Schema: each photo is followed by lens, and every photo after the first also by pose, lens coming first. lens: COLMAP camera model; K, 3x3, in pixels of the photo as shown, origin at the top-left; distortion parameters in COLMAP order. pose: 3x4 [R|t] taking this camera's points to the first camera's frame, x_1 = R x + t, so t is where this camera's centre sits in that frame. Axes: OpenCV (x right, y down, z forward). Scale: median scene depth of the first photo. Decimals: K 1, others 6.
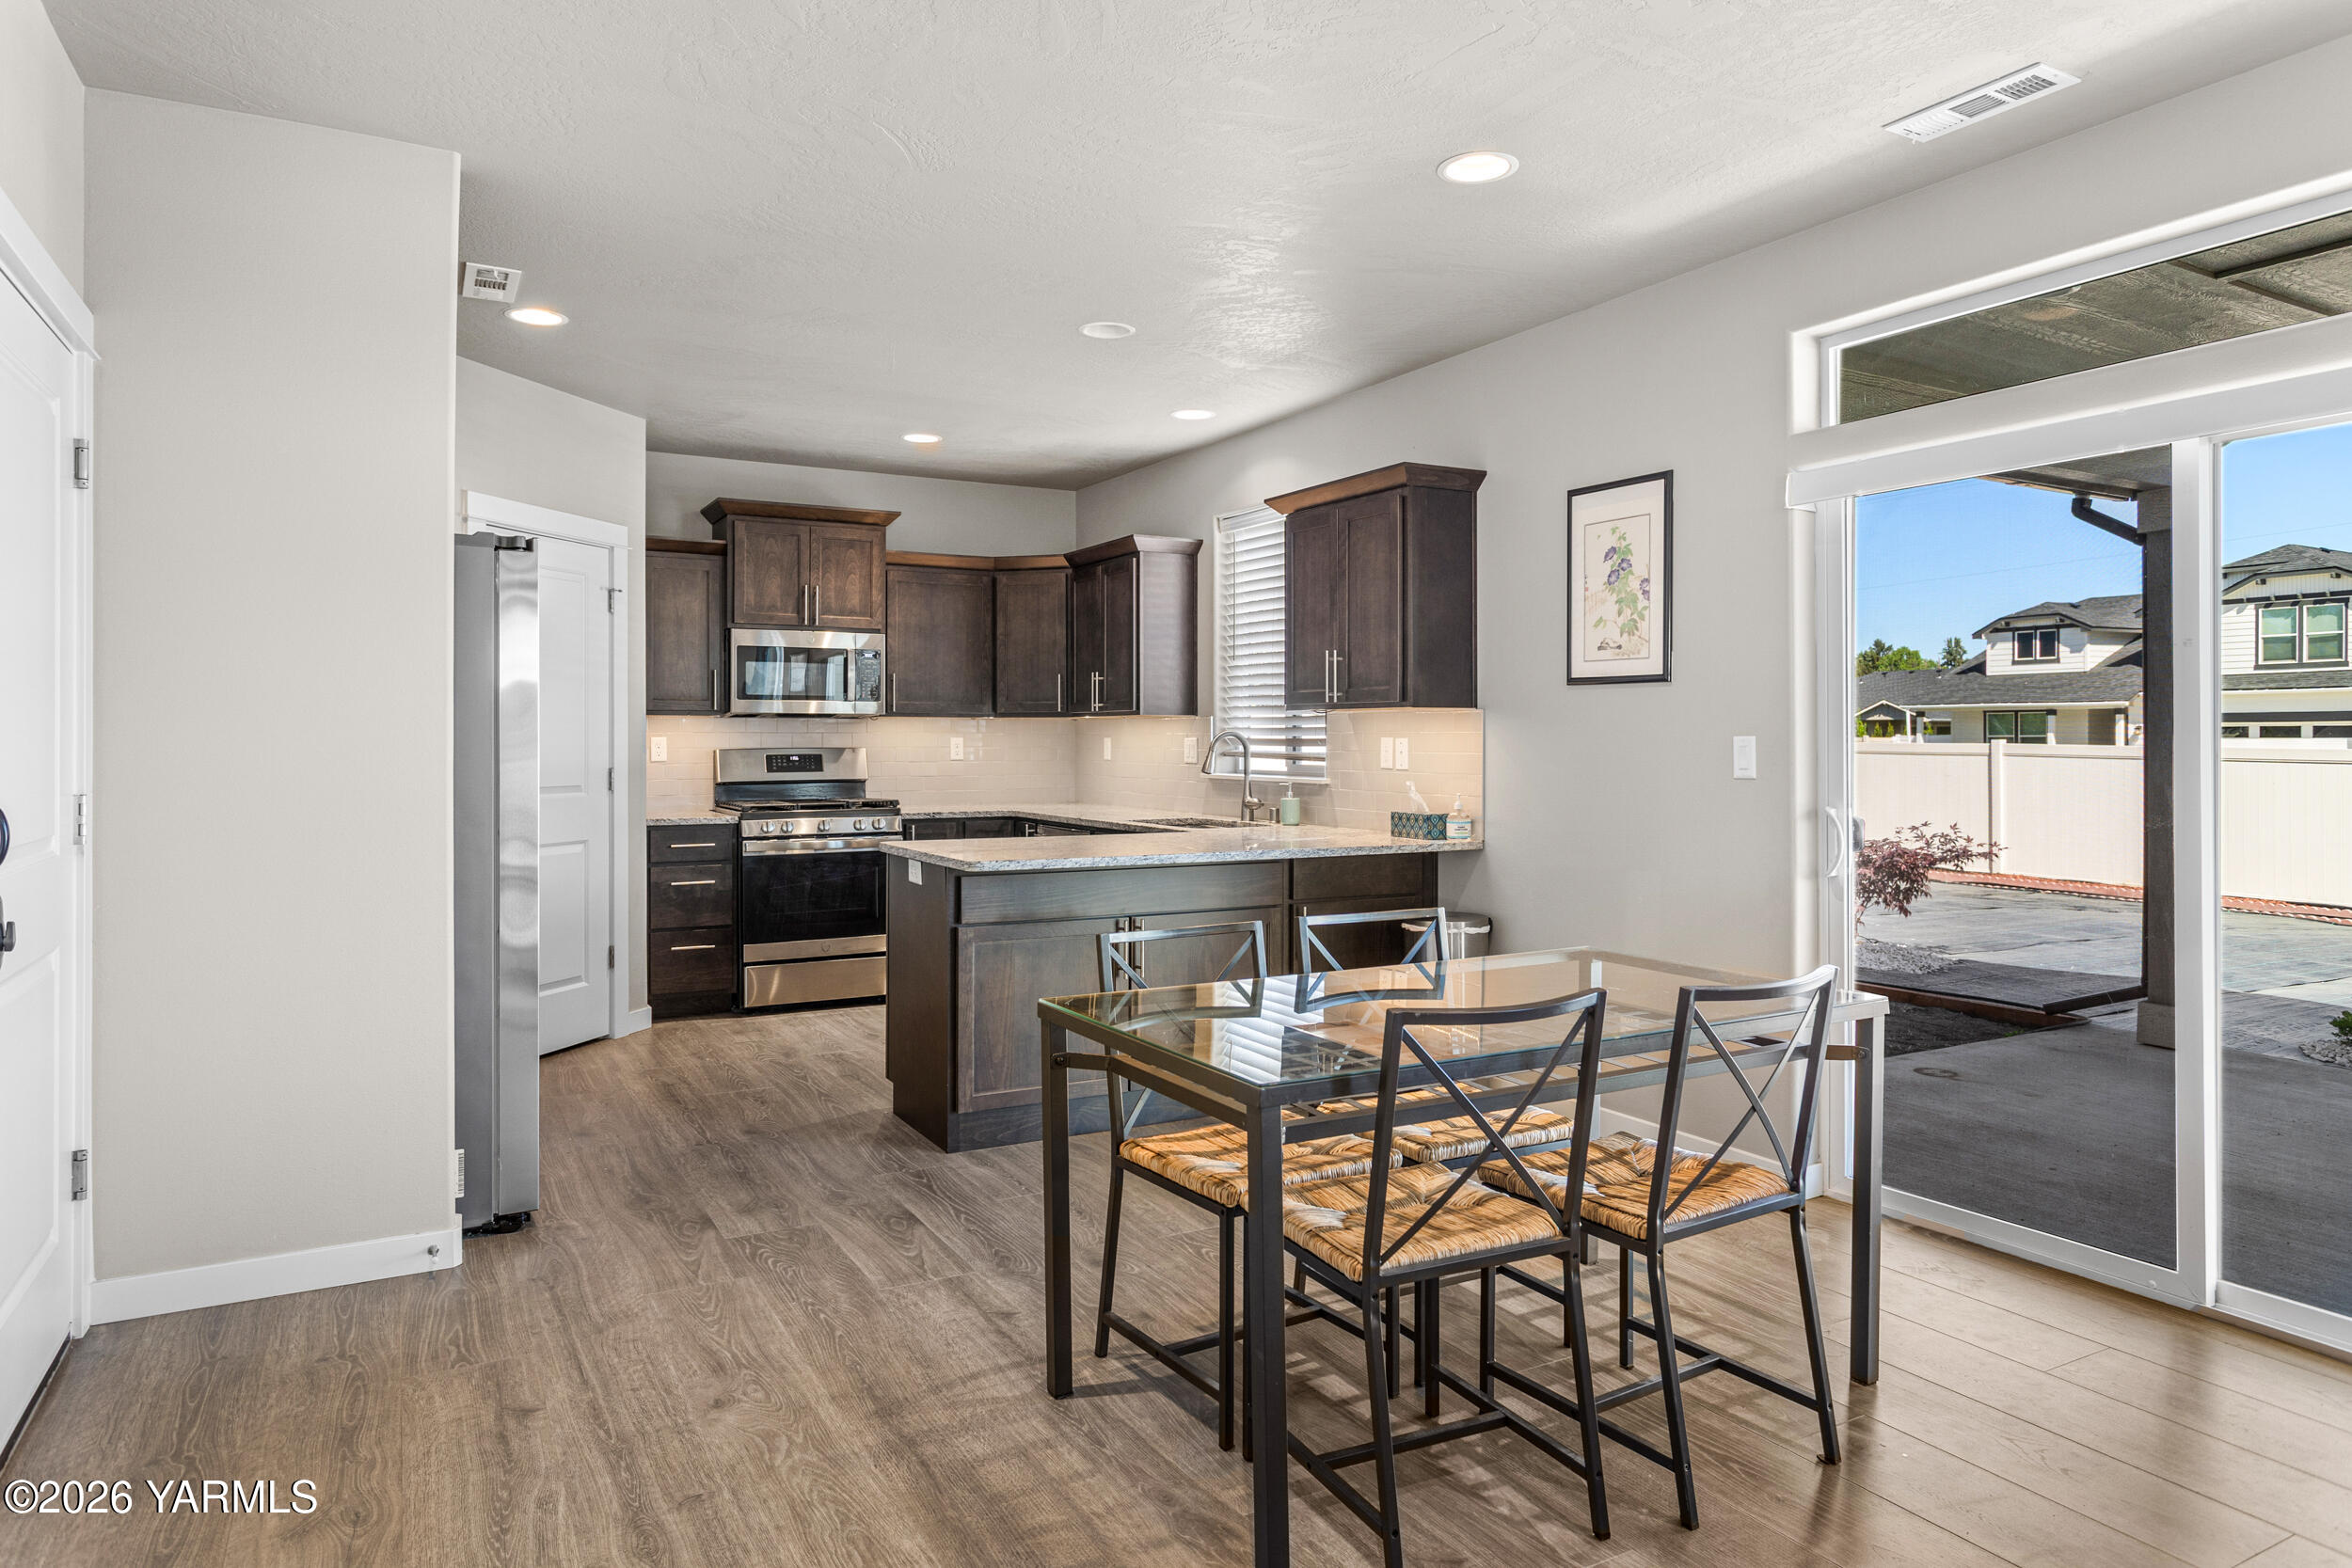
lens RADIAL K [[1442.8, 0, 1177.6], [0, 1442.8, 740.8], [0, 0, 1]] dist [-0.004829, 0.003094]
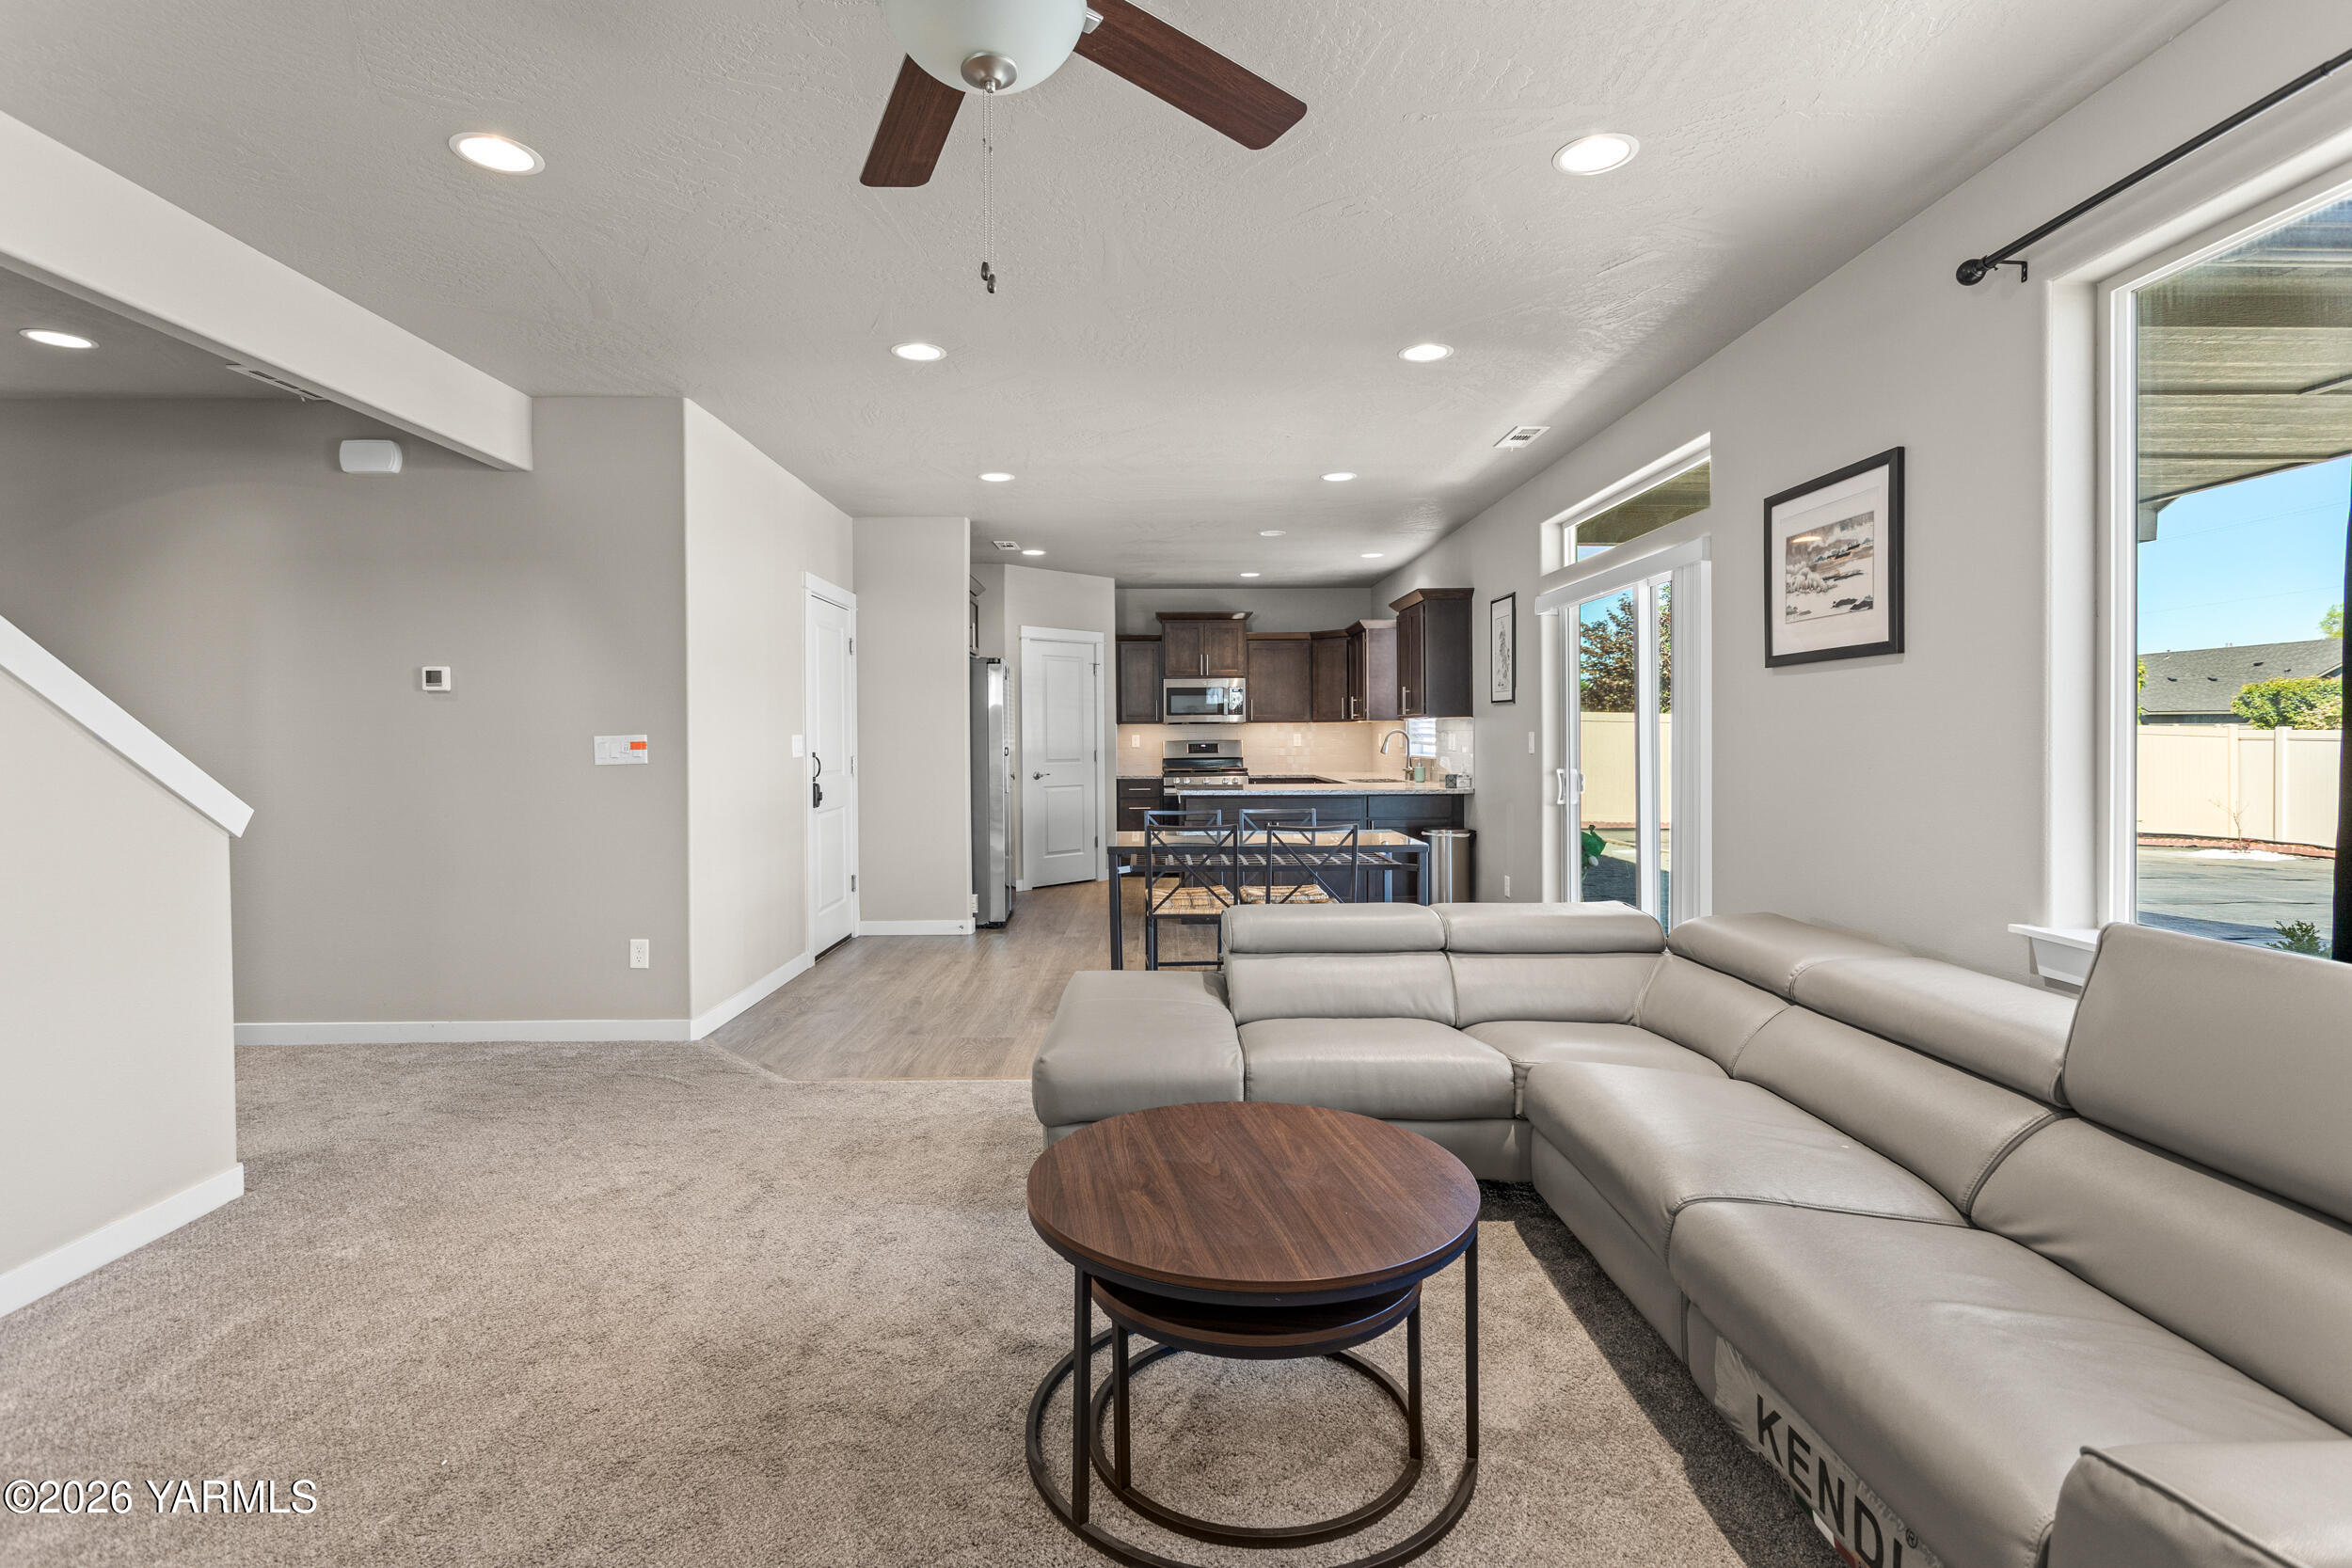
lens RADIAL K [[1129.1, 0, 1179.3], [0, 1129.1, 759.6], [0, 0, 1]] dist [-0.000388, 0.001406]
pose [[0.887945, 0.002432, -0.459943, 0.408641], [0.007881, 0.999759, 0.020502, -0.000358], [0.459881, -0.021829, 0.887712, -0.341525]]
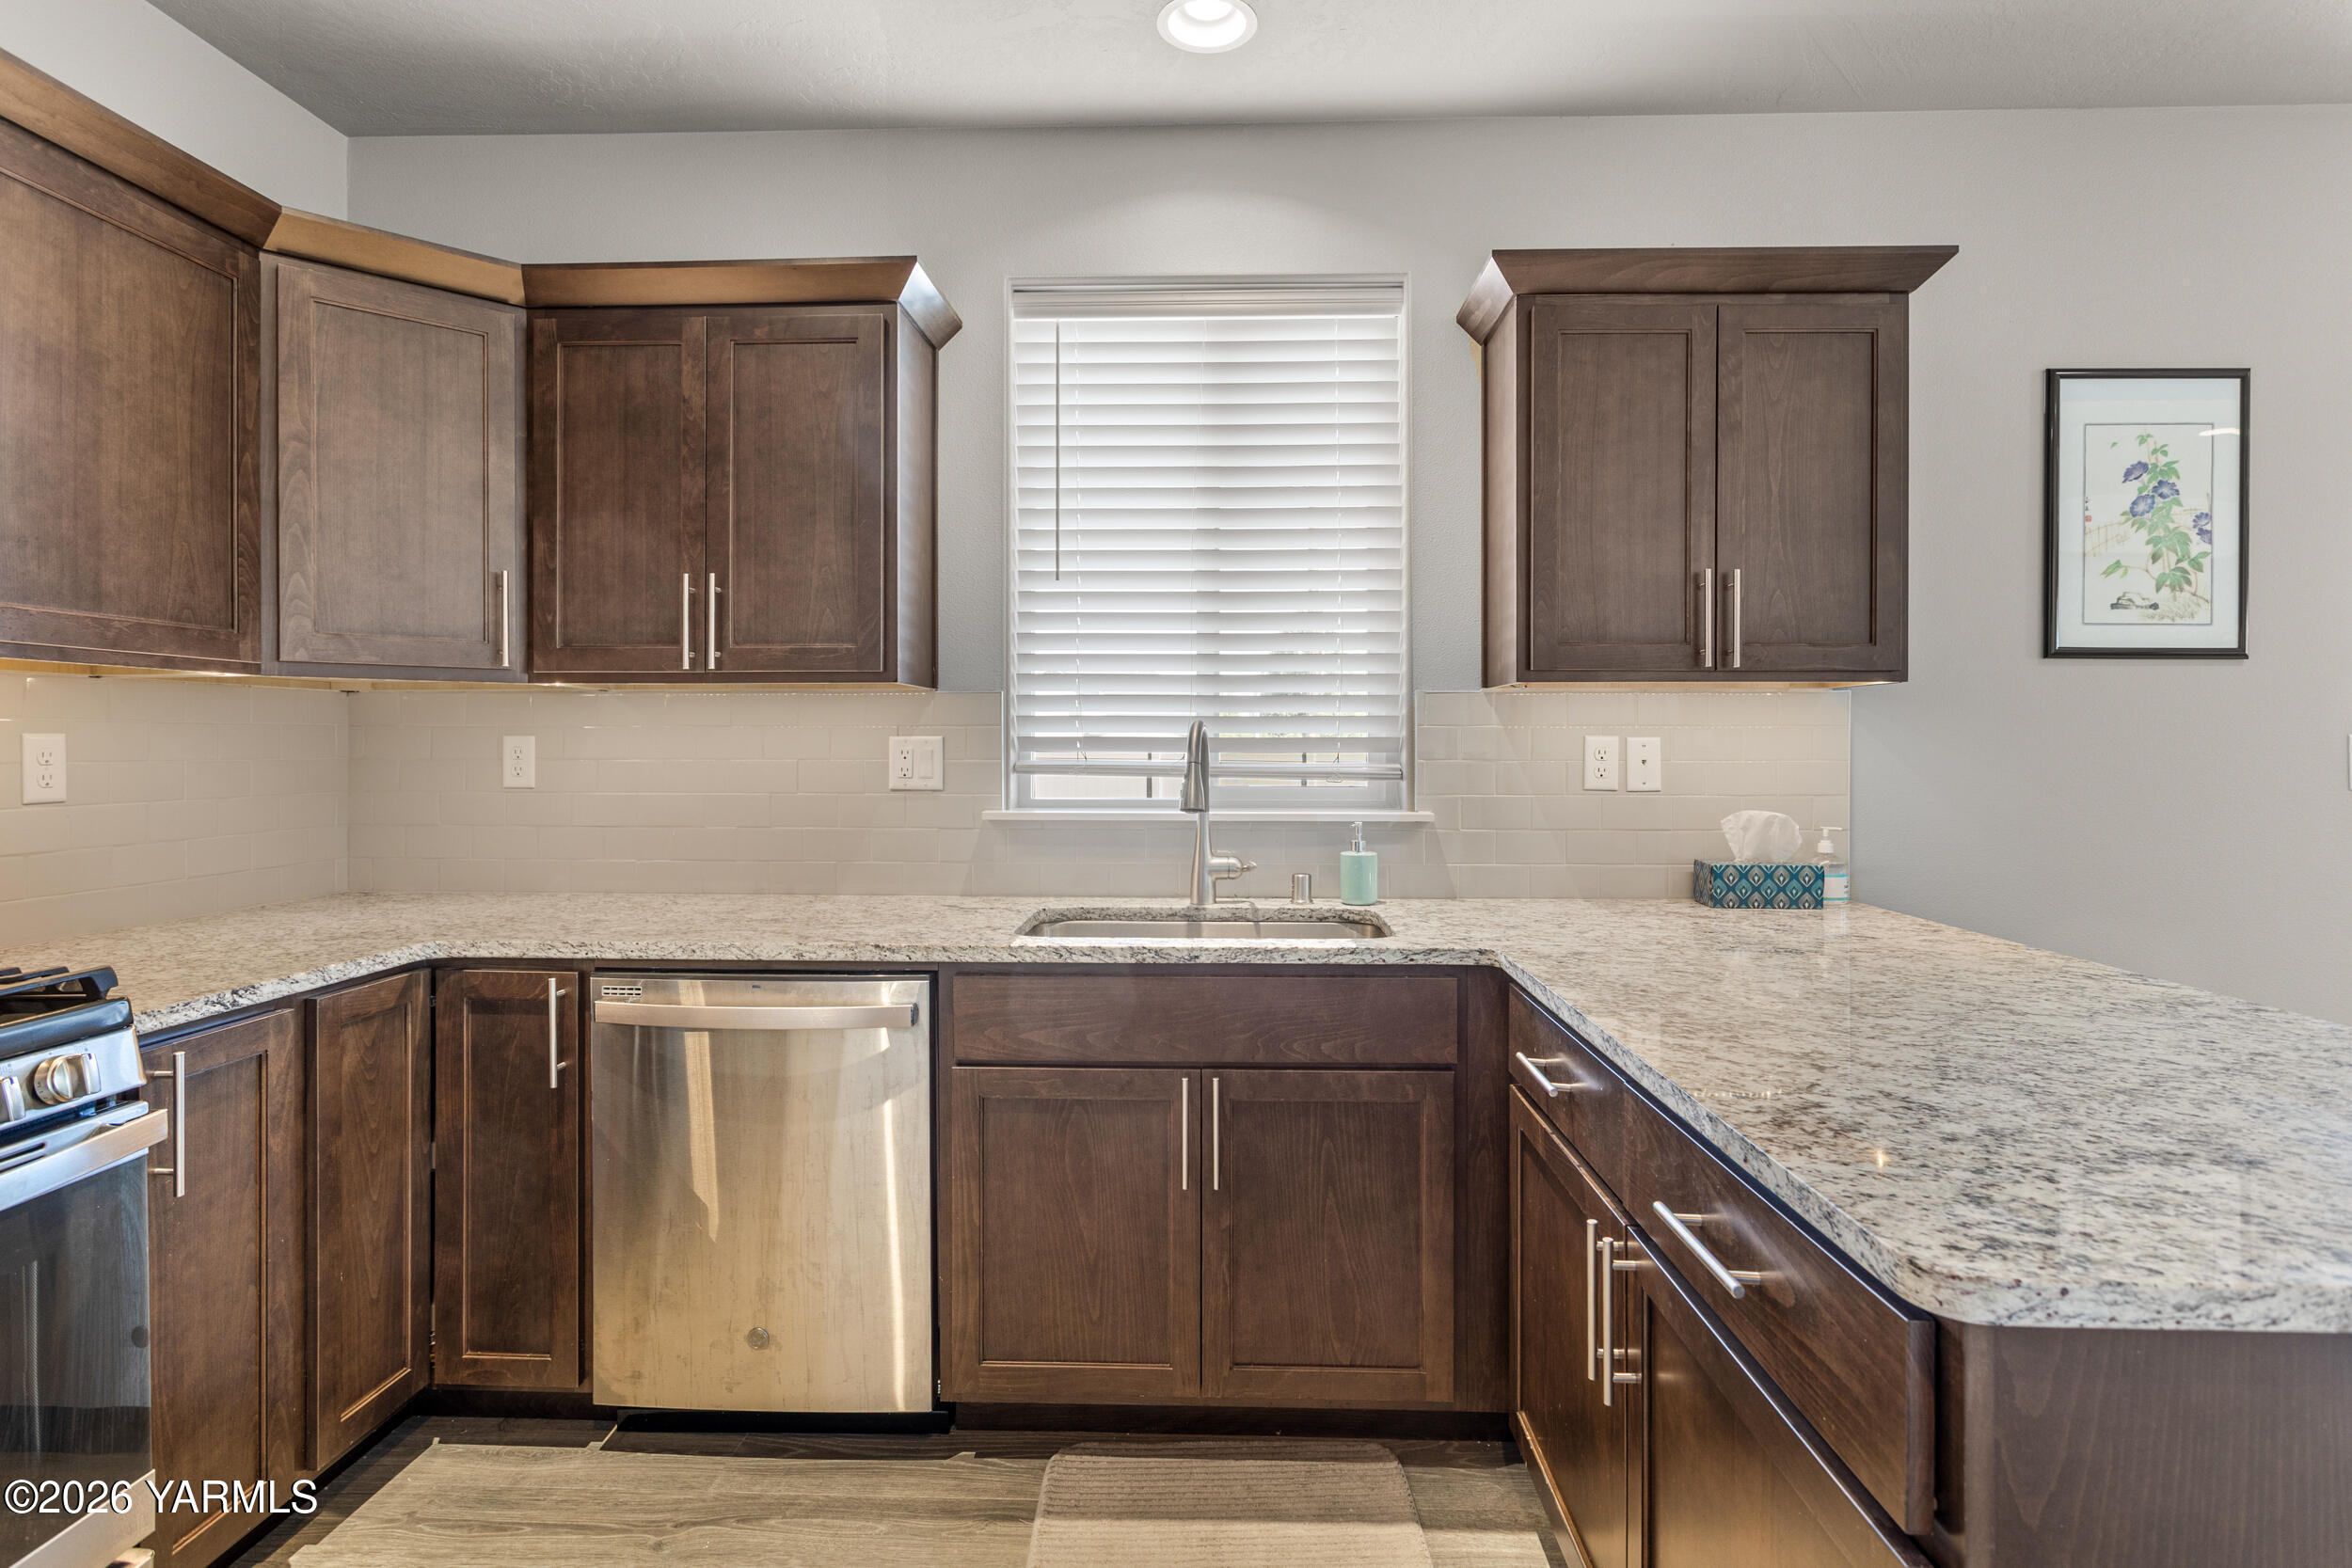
lens RADIAL K [[1197.1, 0, 1192.3], [0, 1197.1, 750.5], [0, 0, 1]] dist [0.000241, 0.000011]
pose [[0.508672, -0.006968, 0.860932, -0.290086], [0.001043, 0.999972, 0.007477, 0.000101], [-0.860960, -0.002906, 0.508665, 0.741078]]
